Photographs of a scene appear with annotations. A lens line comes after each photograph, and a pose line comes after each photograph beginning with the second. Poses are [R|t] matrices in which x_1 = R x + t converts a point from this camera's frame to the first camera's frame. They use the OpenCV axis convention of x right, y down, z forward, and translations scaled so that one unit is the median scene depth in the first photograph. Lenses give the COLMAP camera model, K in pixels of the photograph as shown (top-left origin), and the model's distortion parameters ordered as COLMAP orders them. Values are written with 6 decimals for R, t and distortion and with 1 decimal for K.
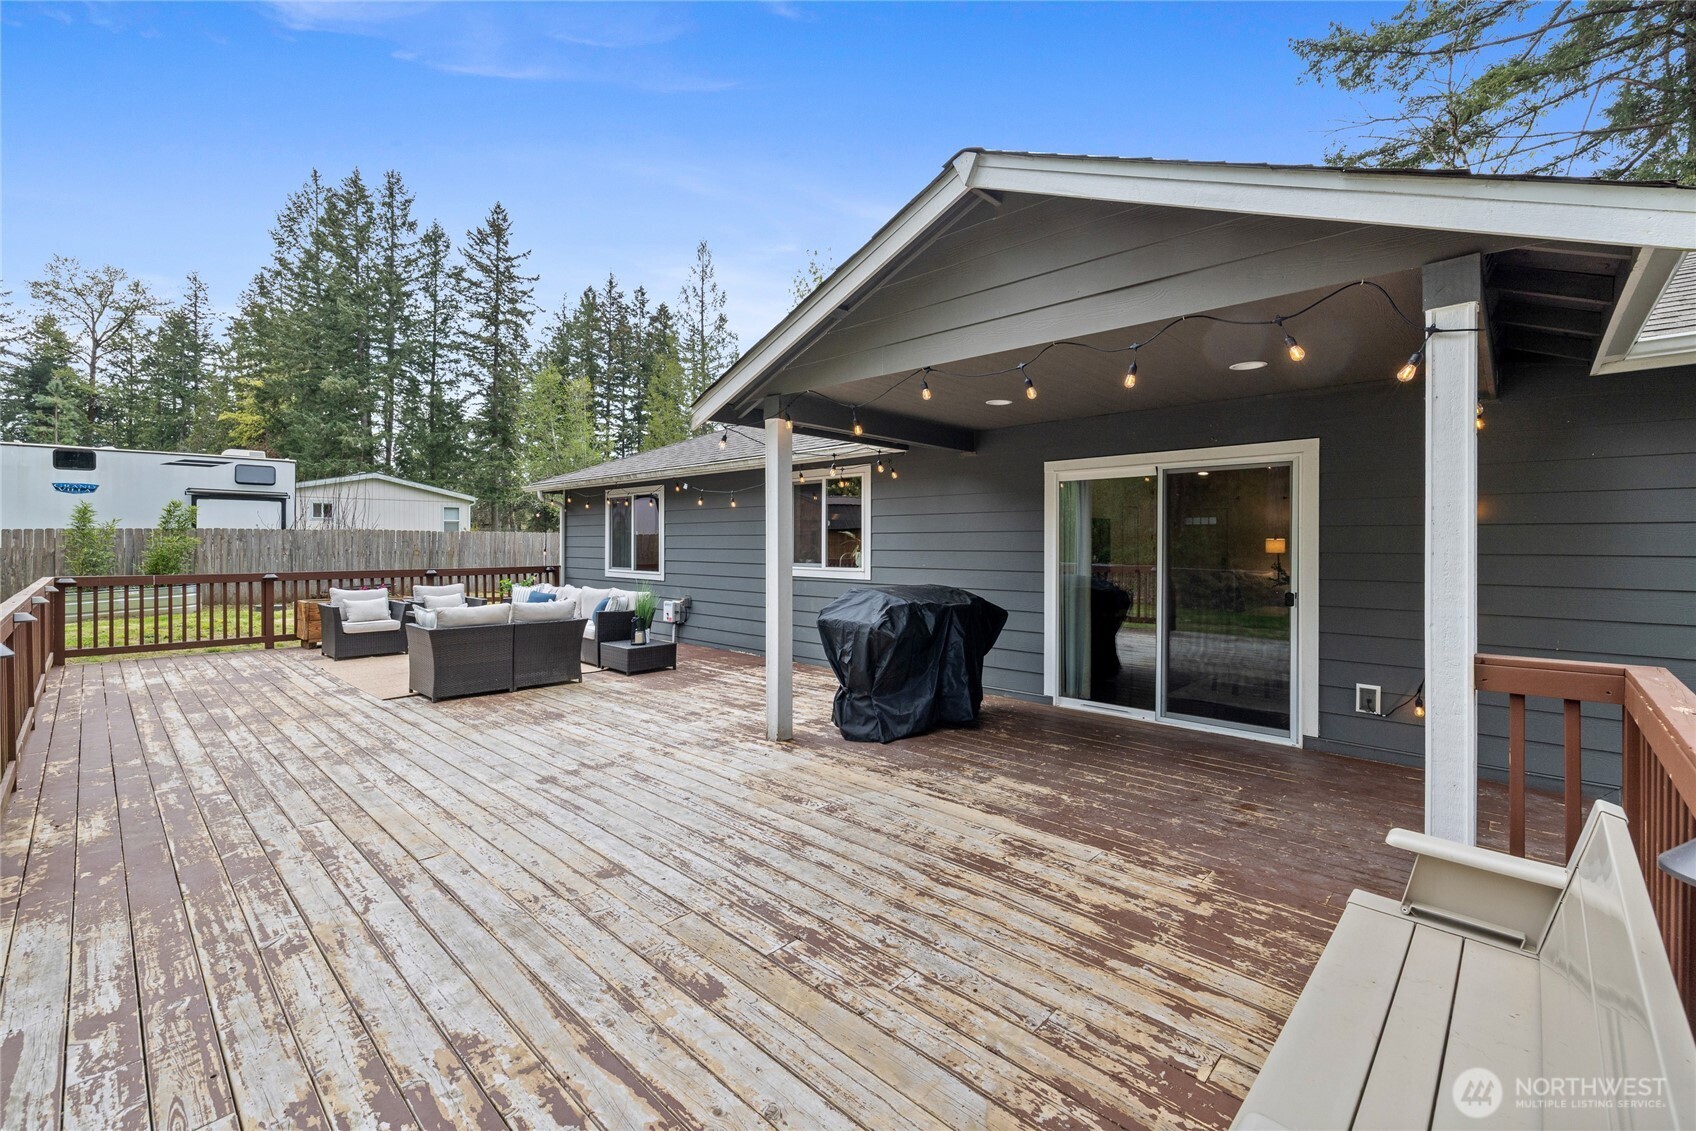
lens RADIAL K [[733.6, 0, 837.3], [0, 733.6, 551.9], [0, 0, 1]] dist [-0.008432, -0.000697]
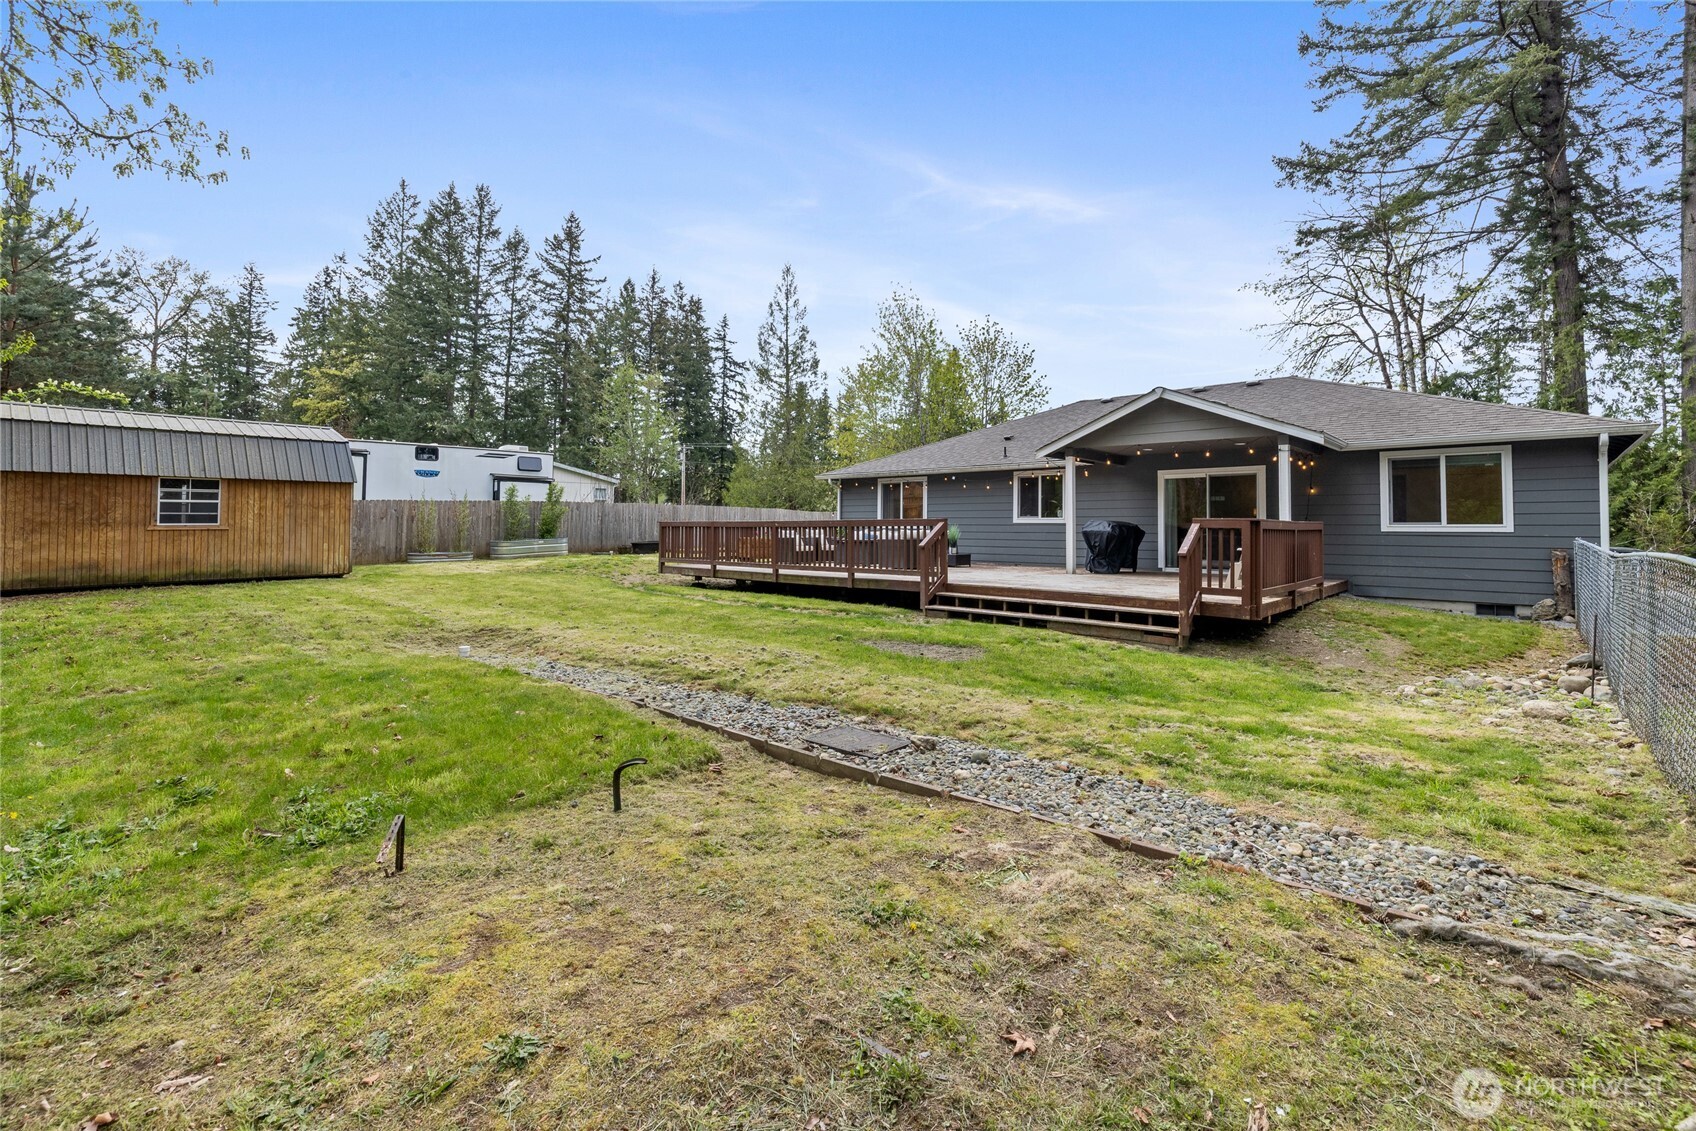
lens RADIAL K [[733.6, 0, 839.2], [0, 733.6, 557.8], [0, 0, 1]] dist [-0.008432, -0.000697]
pose [[0.999787, 0.000326, 0.020654, -0.080567], [-0.001049, 0.999386, 0.035017, 0.008036], [-0.020630, -0.035031, 0.999173, -0.138054]]
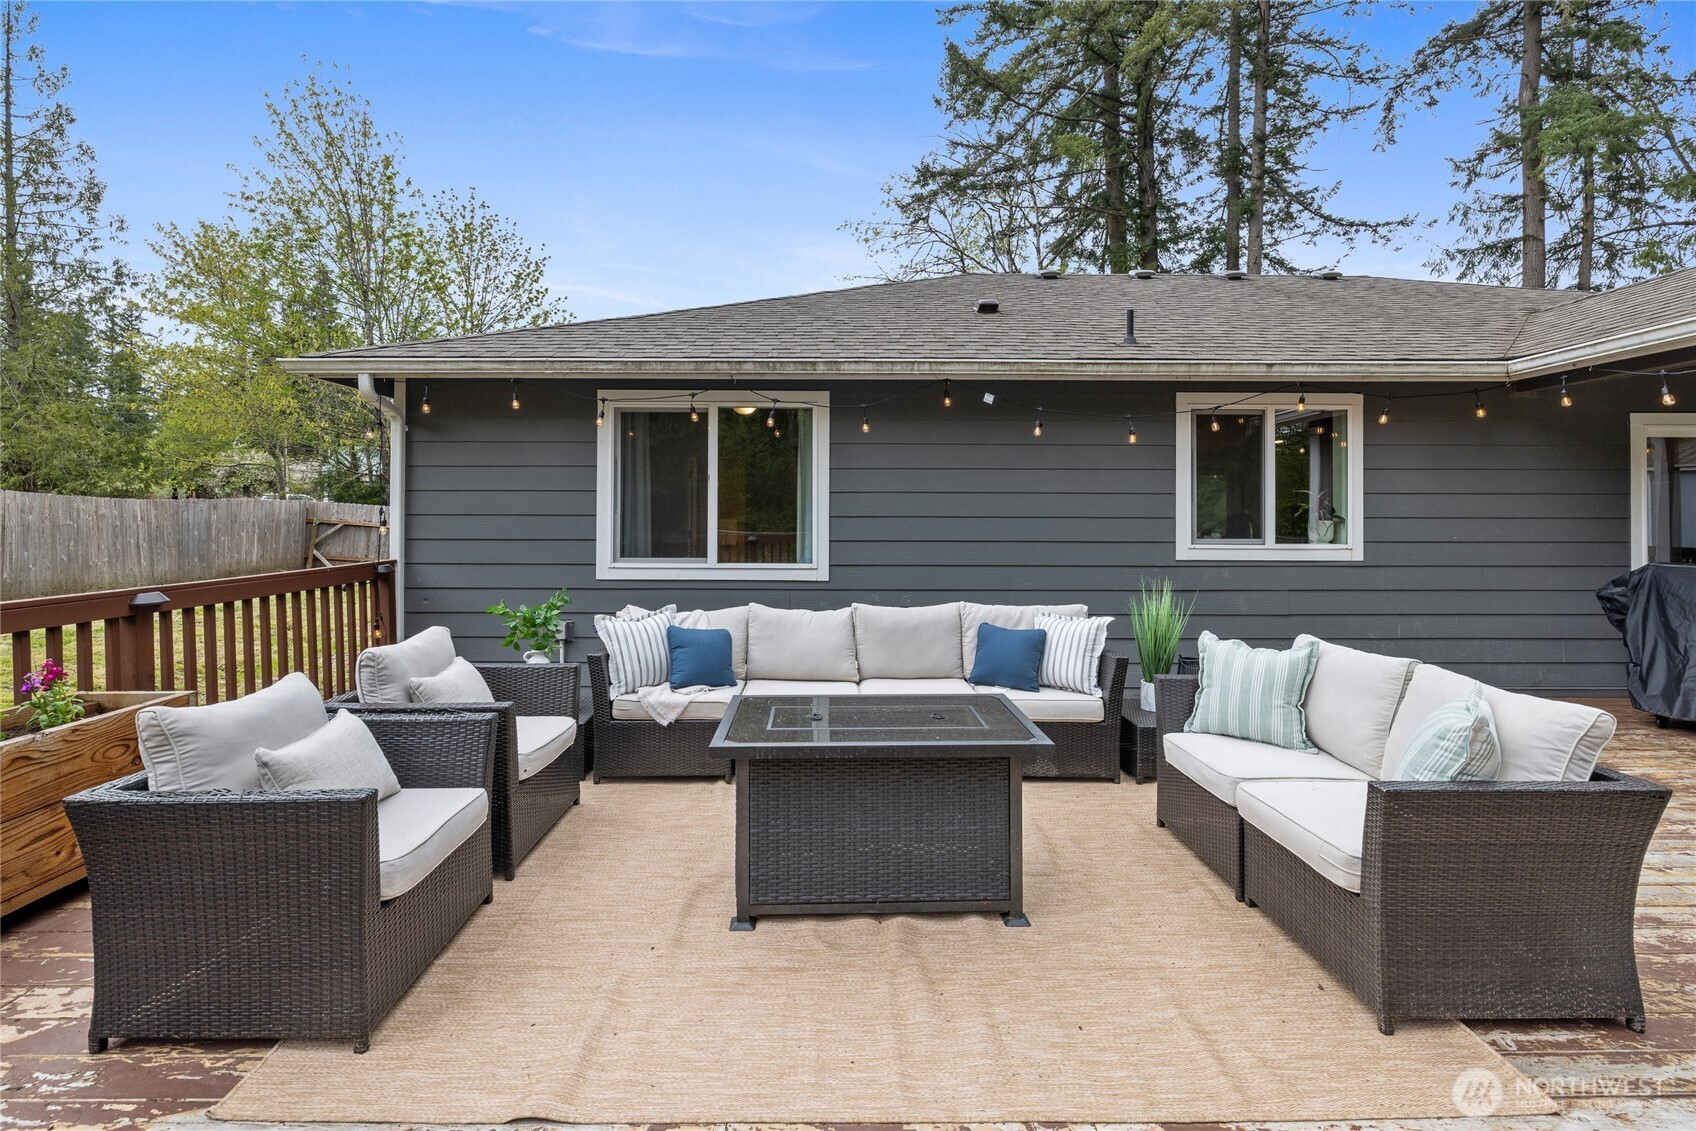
lens RADIAL K [[785.5, 0, 830.6], [0, 785.5, 508.8], [0, 0, 1]] dist [-0.000973, -0.001258]
pose [[0.715155, 0.003978, 0.698955, -0.099935], [0.005187, 0.999926, -0.010999, -0.000652], [-0.698947, 0.011491, 0.715081, 0.098680]]
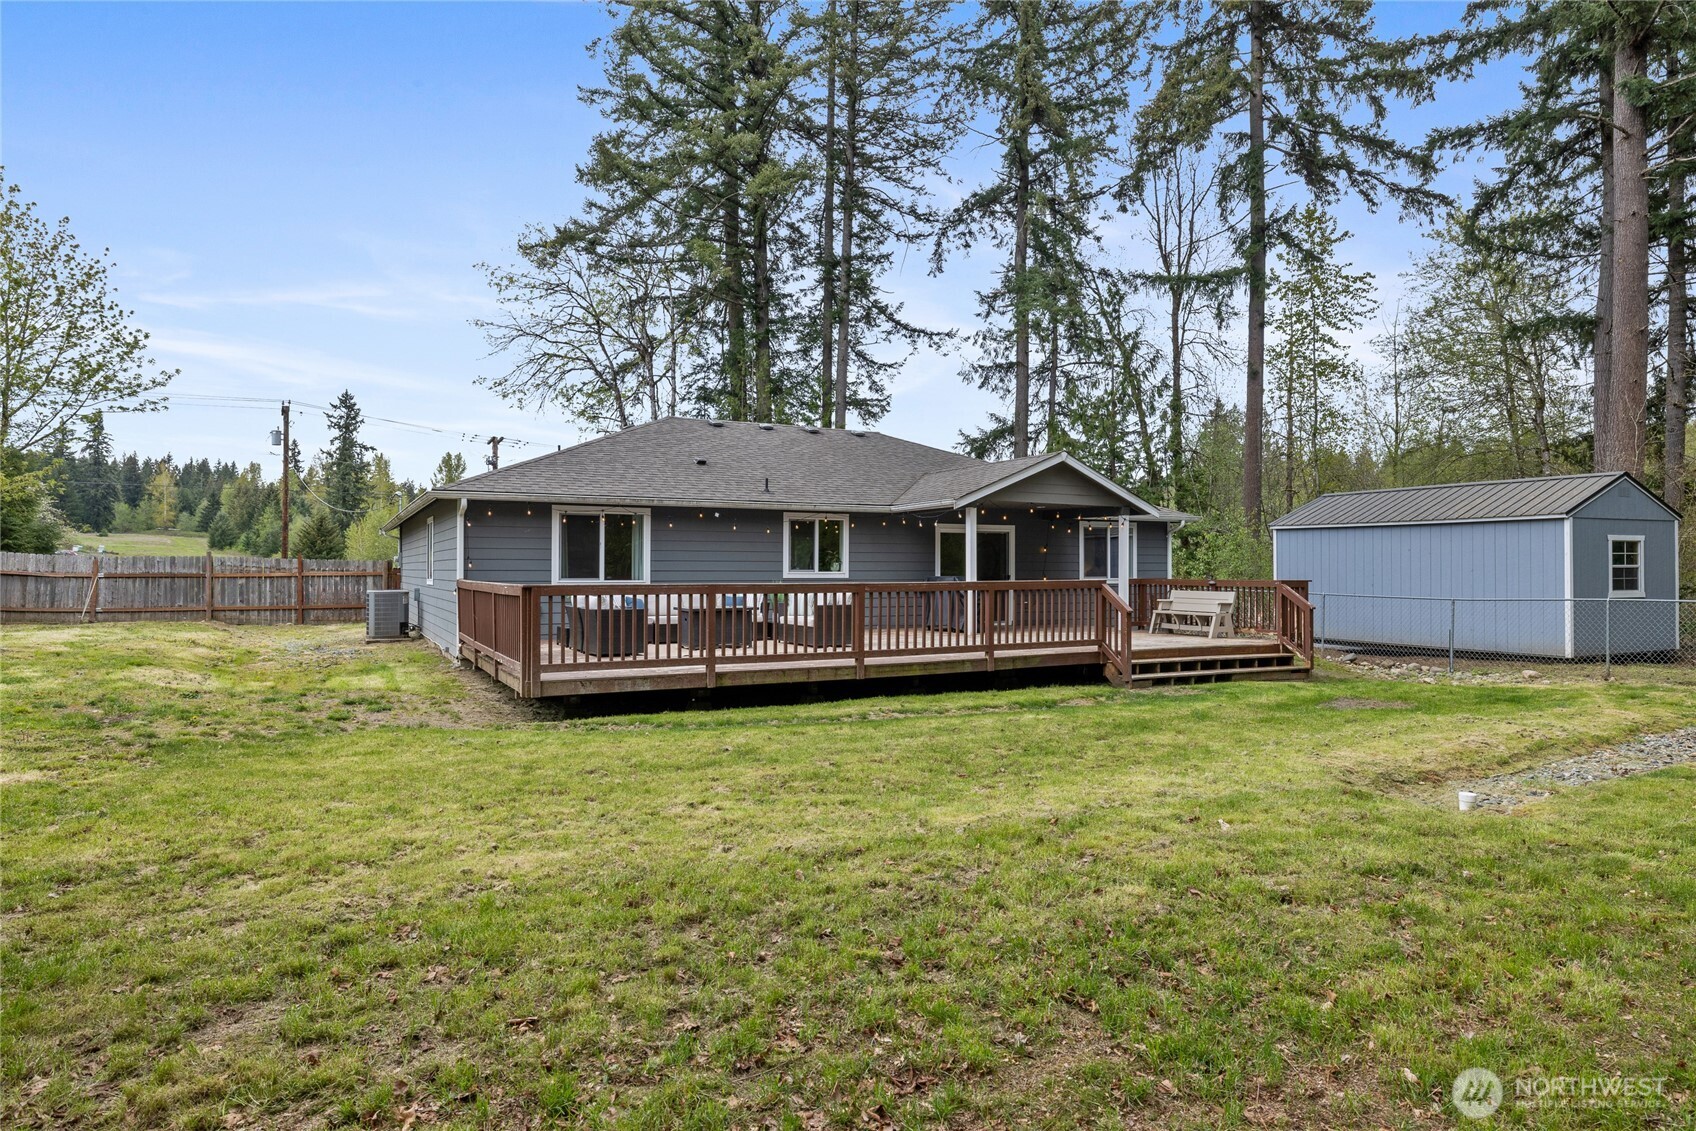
lens RADIAL K [[1006.7, 0, 851.6], [0, 1006.7, 578.3], [0, 0, 1]] dist [-0.020638, -0.001513]
pose [[0.309857, -0.010714, 0.950723, -0.279688], [0.007277, 0.999934, 0.008897, 0.002009], [-0.950755, 0.004162, 0.309914, 0.026248]]
